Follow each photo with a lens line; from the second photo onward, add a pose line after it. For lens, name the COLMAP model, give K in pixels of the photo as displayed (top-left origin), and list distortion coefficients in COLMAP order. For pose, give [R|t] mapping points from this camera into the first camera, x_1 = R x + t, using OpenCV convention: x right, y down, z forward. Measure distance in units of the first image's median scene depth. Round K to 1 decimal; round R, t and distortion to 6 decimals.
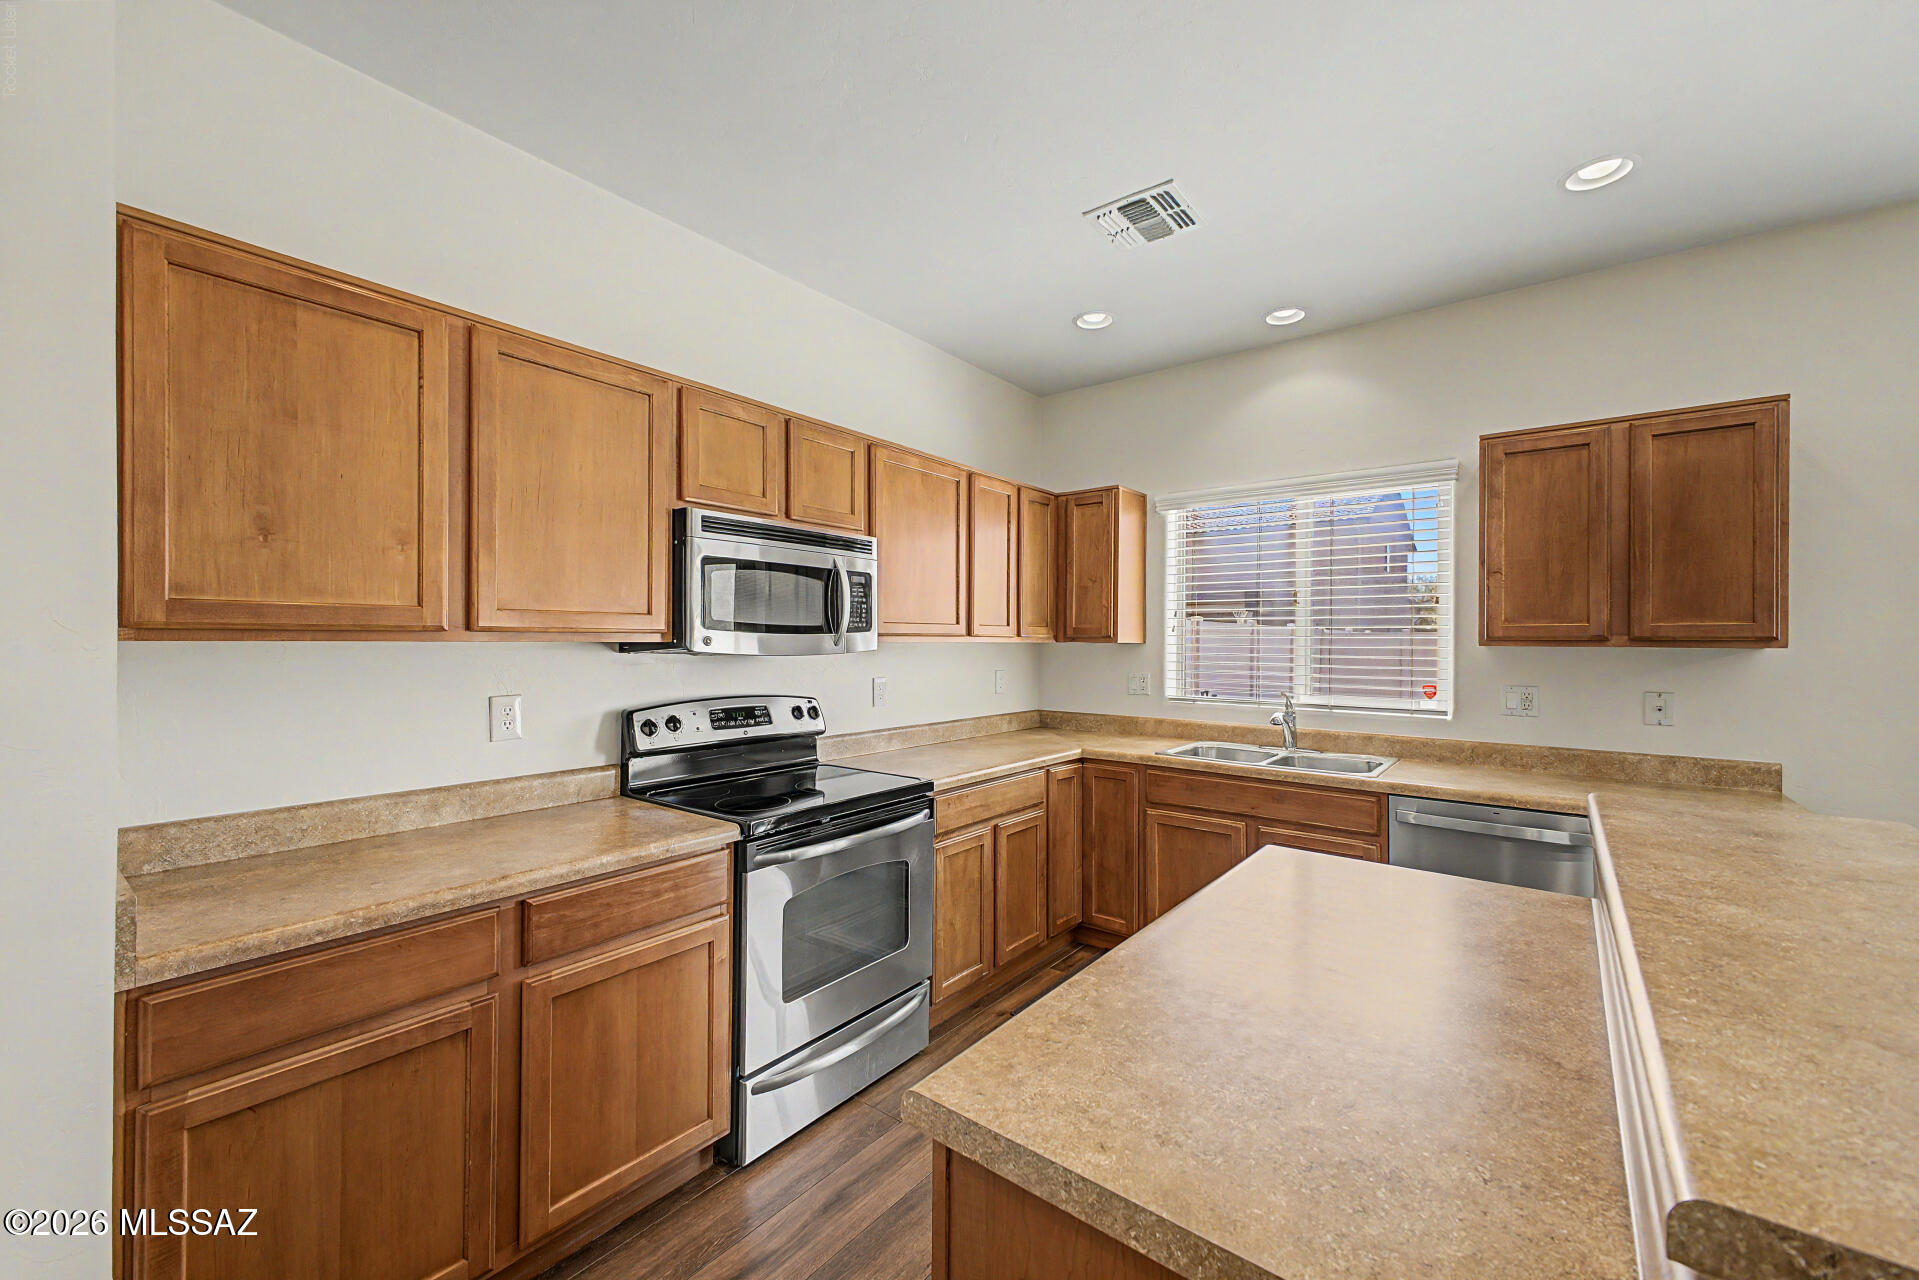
lens RADIAL K [[758.9, 0, 967.4], [0, 758.9, 640.1], [0, 0, 1]] dist [0.001826, -0.000624]
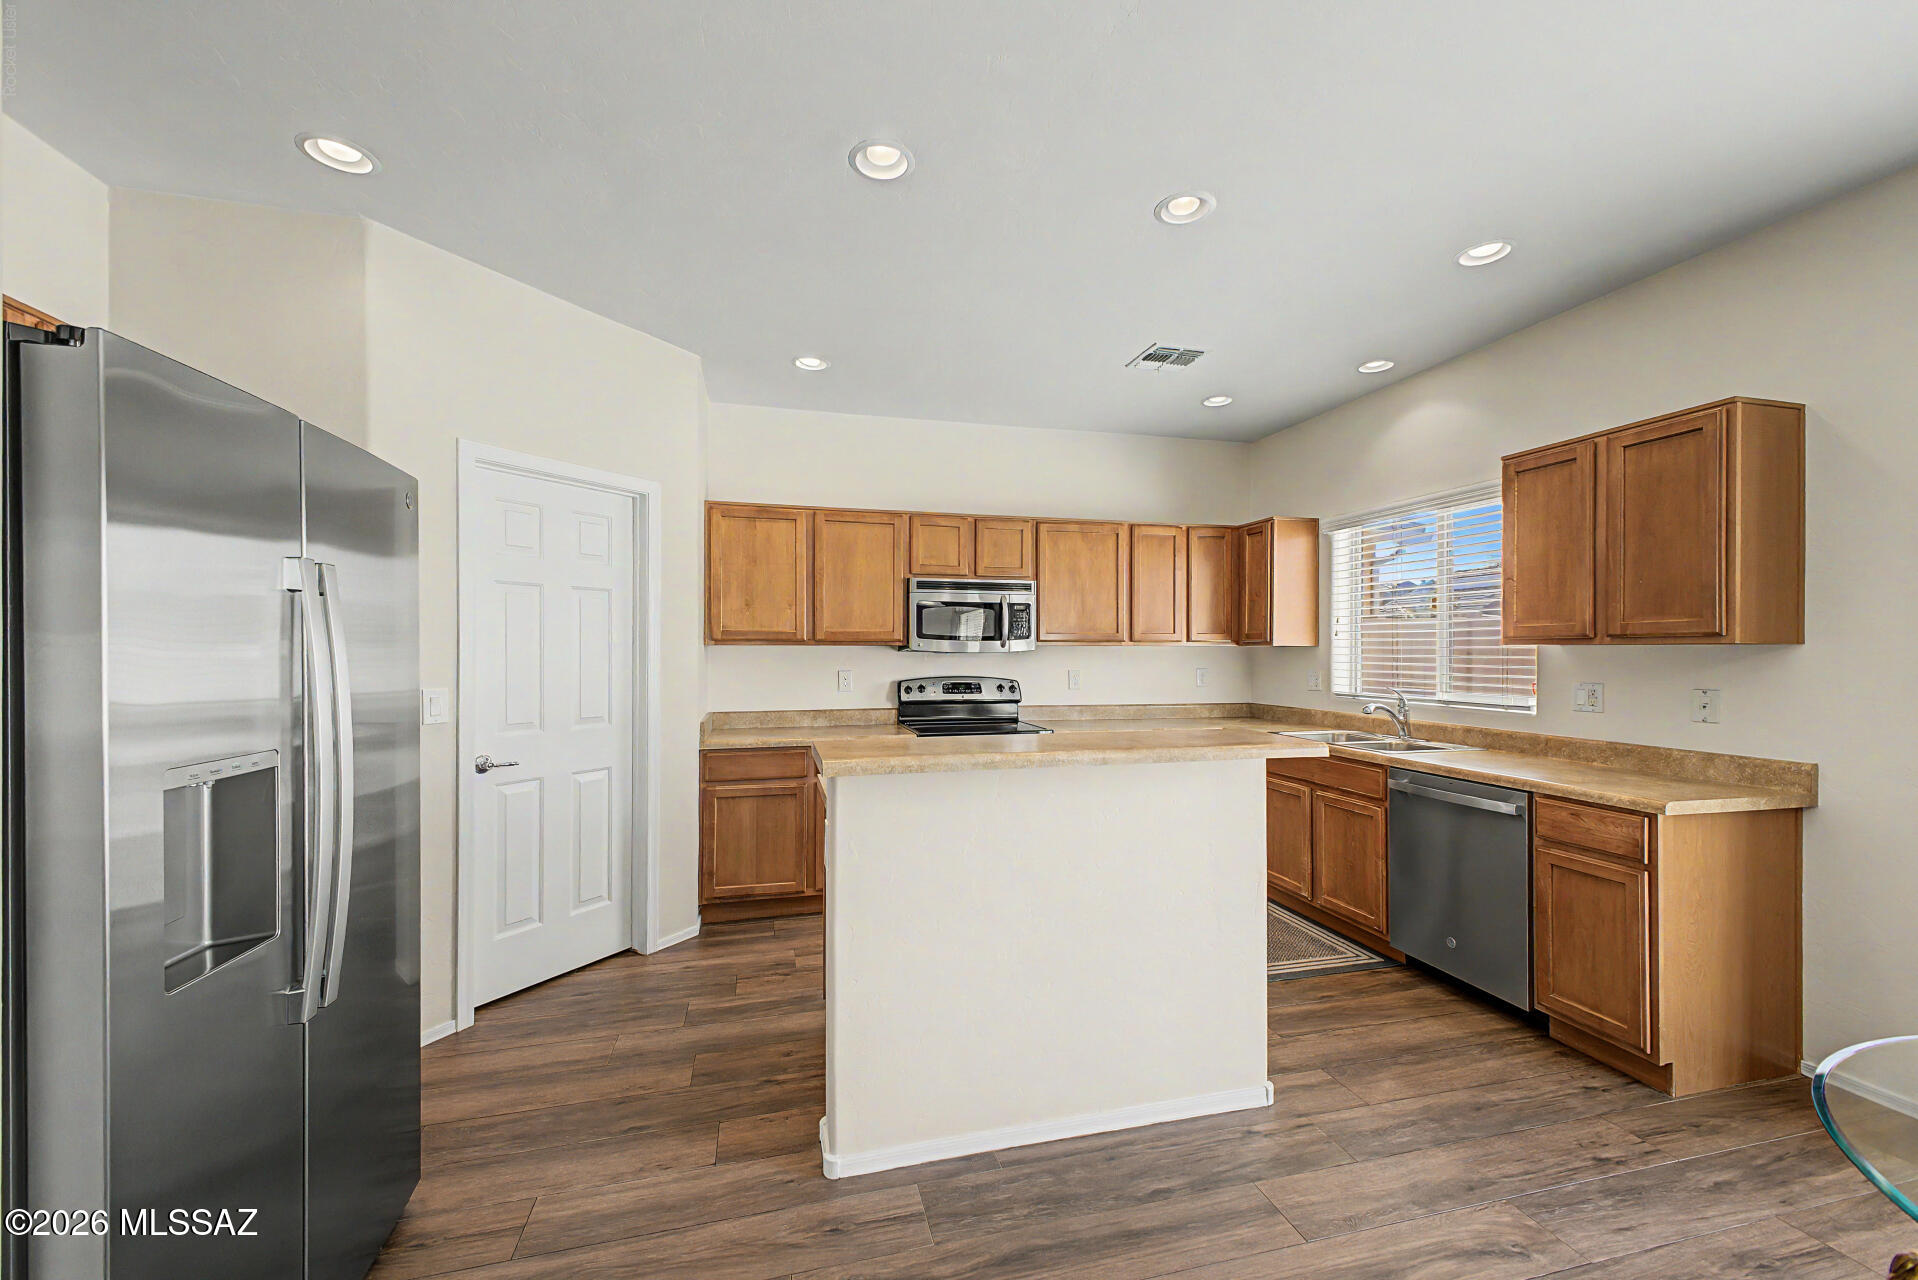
lens RADIAL K [[758.5, 0, 950.9], [0, 758.5, 646.8], [0, 0, 1]] dist [0.001826, -0.000624]
pose [[0.789504, -0.006524, -0.613711, 0.754860], [0.004007, 0.999977, -0.005475, 0.014459], [0.613732, 0.001864, 0.789512, -0.402185]]
